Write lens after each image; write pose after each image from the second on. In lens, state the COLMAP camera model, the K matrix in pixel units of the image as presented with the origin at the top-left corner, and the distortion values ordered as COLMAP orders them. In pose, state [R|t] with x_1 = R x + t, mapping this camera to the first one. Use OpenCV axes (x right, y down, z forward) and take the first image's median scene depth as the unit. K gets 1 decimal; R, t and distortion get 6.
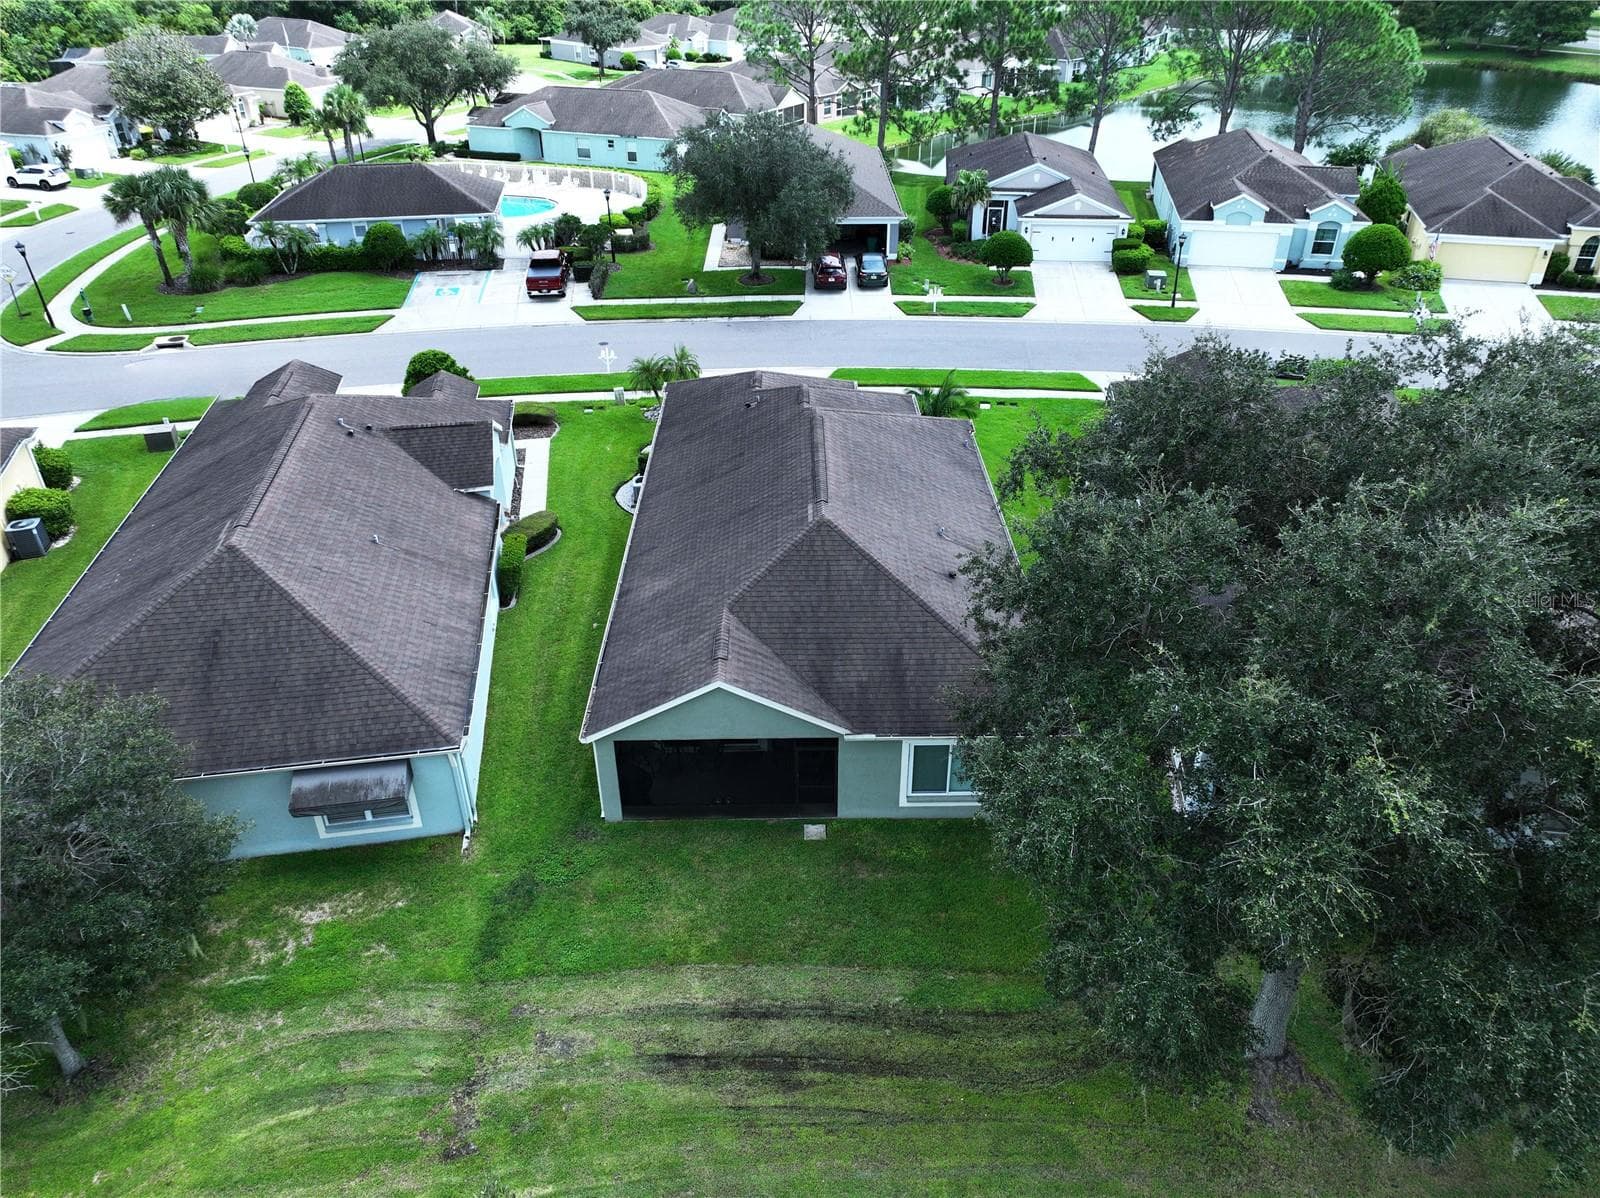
lens RADIAL K [[1120.1, 0, 801.2], [0, 1120.1, 586.7], [0, 0, 1]] dist [-0.001640, 0.019021]
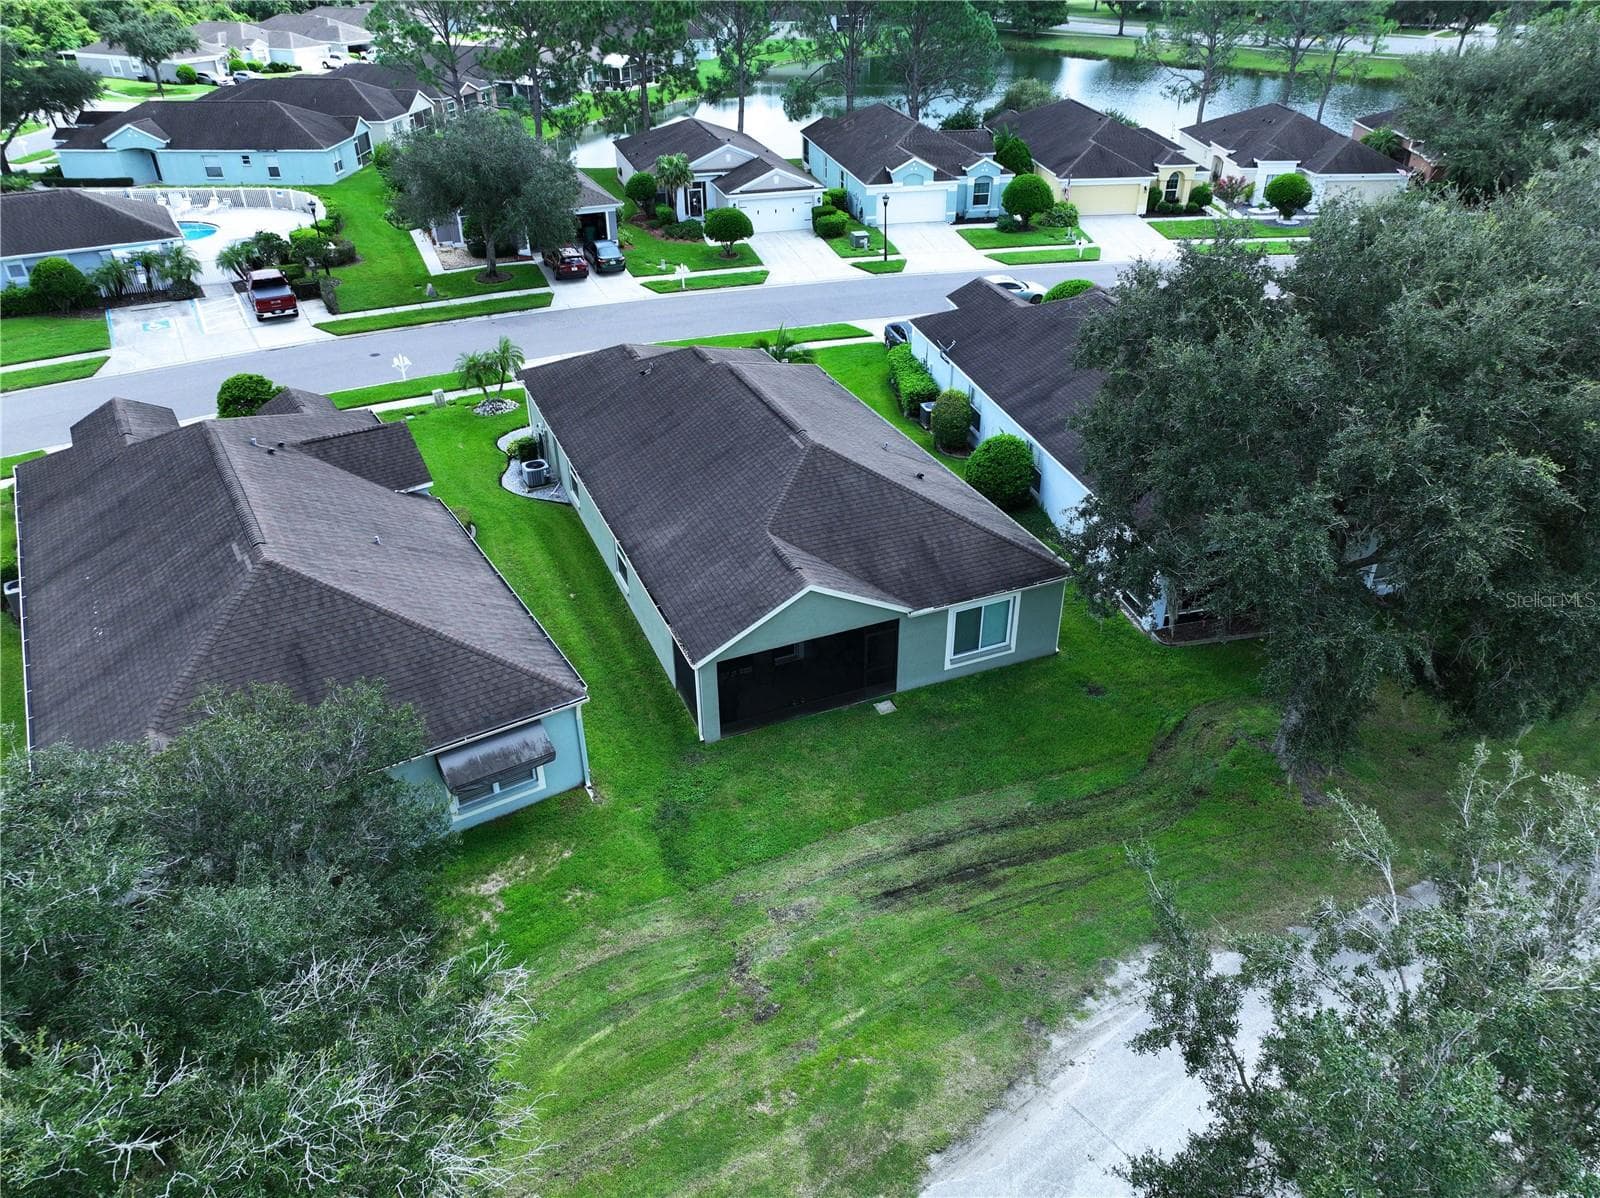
lens RADIAL K [[1120.1, 0, 801.2], [0, 1120.1, 586.7], [0, 0, 1]] dist [-0.001640, 0.019021]
pose [[0.926669, -0.195052, 0.321309, -0.168398], [0.195312, 0.980227, 0.031762, 0.018370], [-0.321151, 0.033323, 0.946442, -0.024655]]
